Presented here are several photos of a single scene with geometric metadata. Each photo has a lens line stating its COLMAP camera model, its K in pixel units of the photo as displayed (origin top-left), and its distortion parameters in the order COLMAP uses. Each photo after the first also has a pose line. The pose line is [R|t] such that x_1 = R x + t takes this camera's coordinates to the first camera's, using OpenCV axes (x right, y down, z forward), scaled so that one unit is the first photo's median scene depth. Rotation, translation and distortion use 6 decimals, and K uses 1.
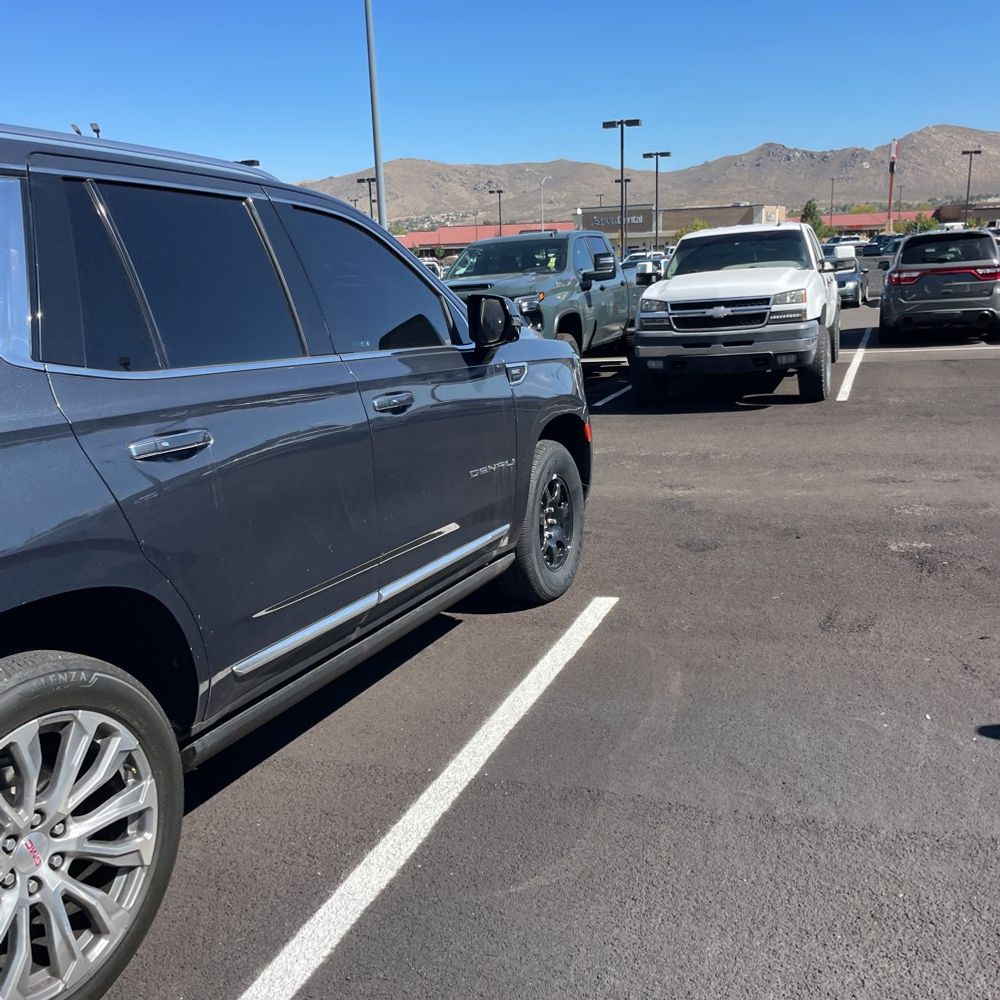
lens RADIAL K [[1007.8, 0, 493.6], [0, 1007.8, 554.1], [0, 0, 1]] dist [0.072359, -0.076749]
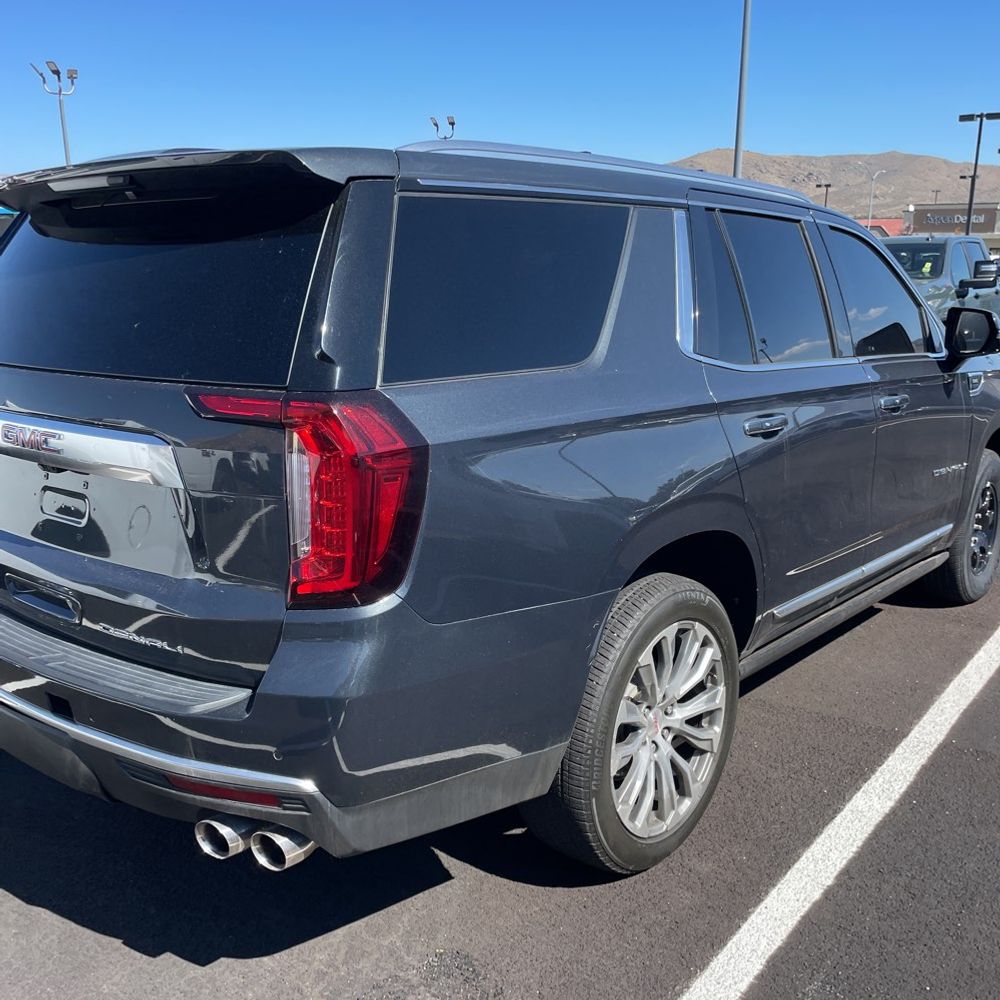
lens RADIAL K [[1007.8, 0, 493.6], [0, 1007.8, 554.1], [0, 0, 1]] dist [0.072359, -0.076749]
pose [[0.958530, 0.121076, -0.257993, -0.216743], [-0.118883, 0.992615, 0.024147, 0.043258], [0.259011, 0.007526, 0.965845, -0.209690]]
